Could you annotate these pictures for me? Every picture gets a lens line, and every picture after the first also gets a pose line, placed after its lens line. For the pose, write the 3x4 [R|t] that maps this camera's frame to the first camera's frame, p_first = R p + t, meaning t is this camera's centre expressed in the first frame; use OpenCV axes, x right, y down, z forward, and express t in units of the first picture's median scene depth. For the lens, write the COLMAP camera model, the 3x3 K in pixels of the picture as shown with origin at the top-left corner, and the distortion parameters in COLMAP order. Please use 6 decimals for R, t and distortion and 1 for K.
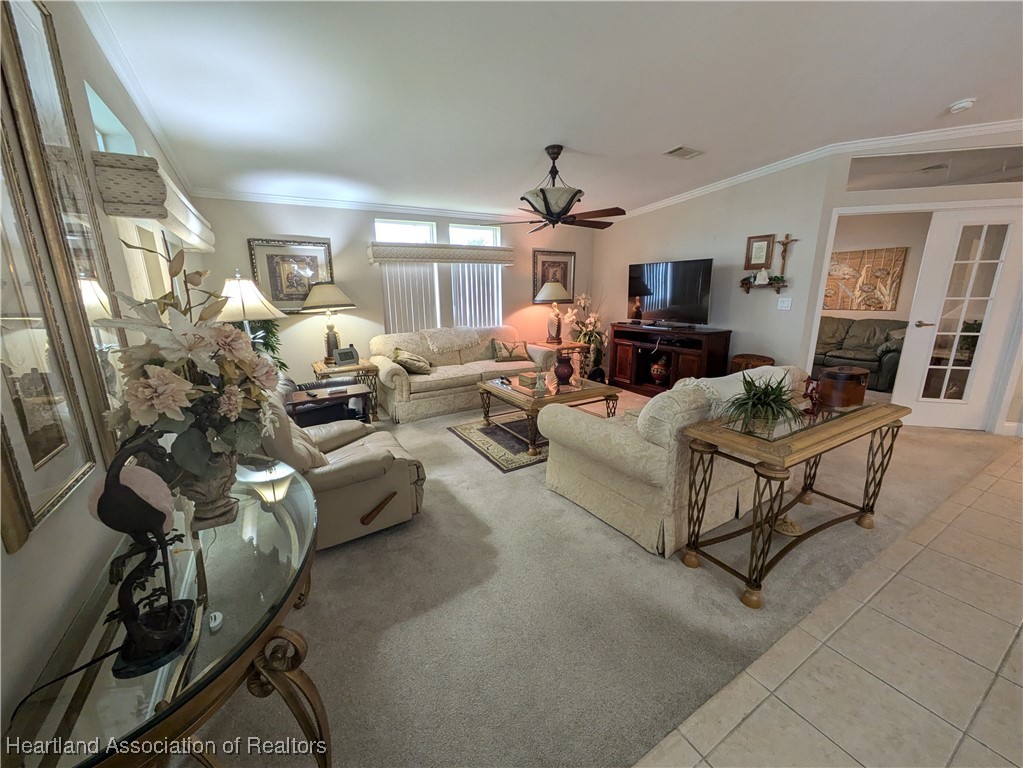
lens RADIAL K [[403.4, 0, 511.5], [0, 403.4, 384.0], [0, 0, 1]] dist [0.001274, -0.000298]
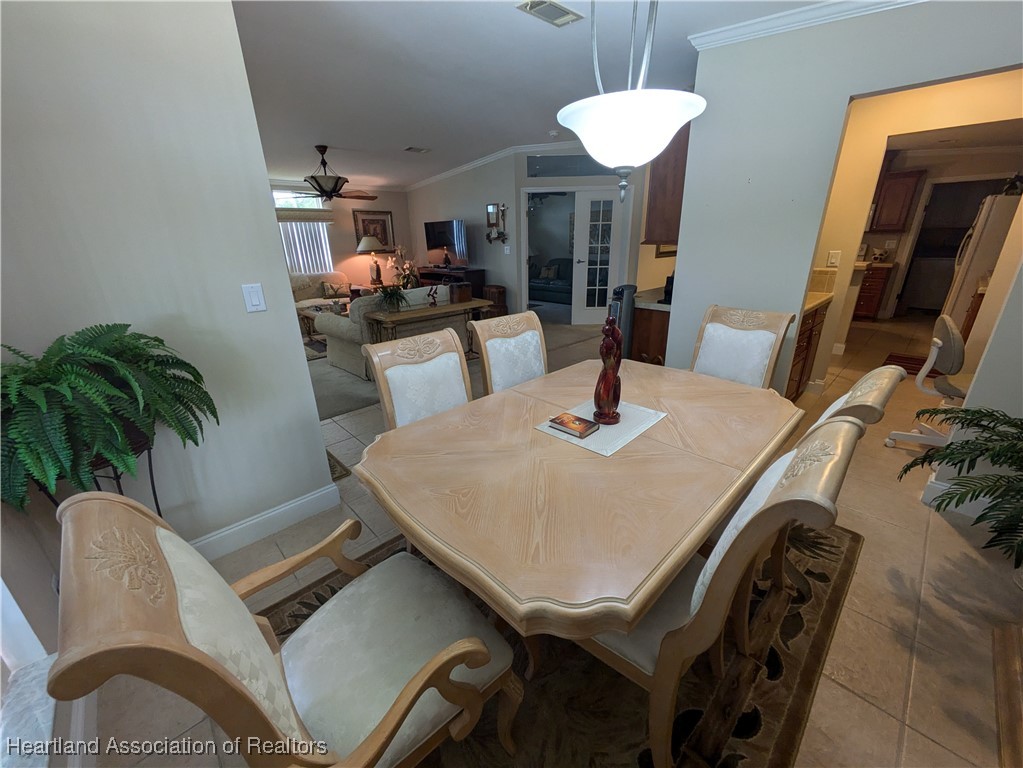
lens RADIAL K [[403.4, 0, 511.5], [0, 403.4, 384.0], [0, 0, 1]] dist [0.001274, -0.000298]
pose [[0.975015, -0.085952, 0.204835, 0.291194], [0.062067, 0.990794, 0.120316, 0.110749], [-0.213291, -0.104596, 0.971374, -0.499869]]
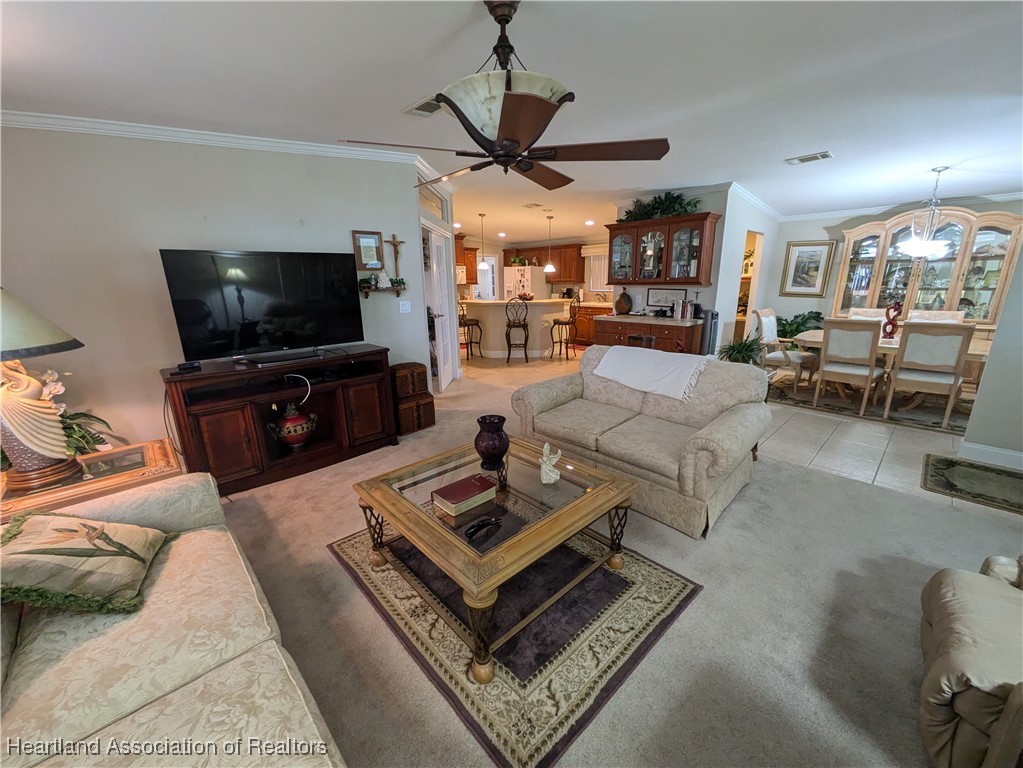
lens RADIAL K [[403.4, 0, 511.5], [0, 403.4, 384.0], [0, 0, 1]] dist [0.001274, -0.000298]
pose [[-0.214286, -0.233913, 0.948349, -0.310977], [0.247884, 0.926094, 0.284435, -0.210945], [-0.944794, 0.296031, -0.140466, 0.835717]]
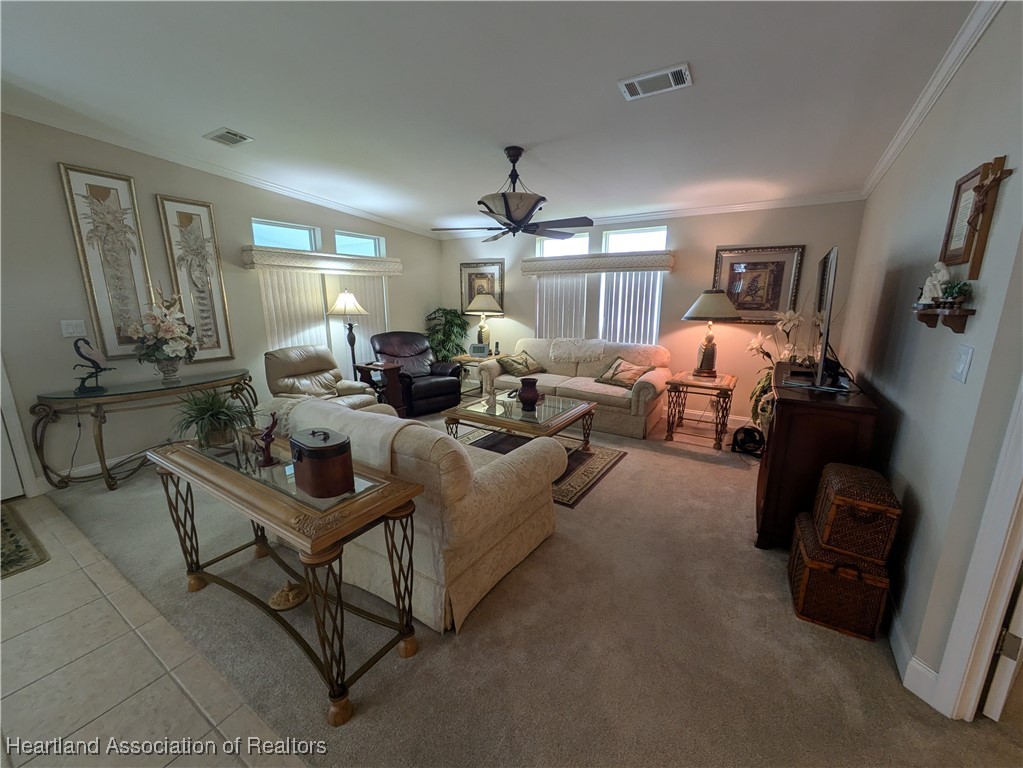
lens RADIAL K [[403.4, 0, 511.5], [0, 403.4, 384.0], [0, 0, 1]] dist [0.001274, -0.000298]
pose [[0.455769, 0.200468, -0.867229, 0.708170], [-0.212354, 0.970663, 0.112776, -0.120022], [0.864396, 0.132759, 0.484969, 0.436372]]
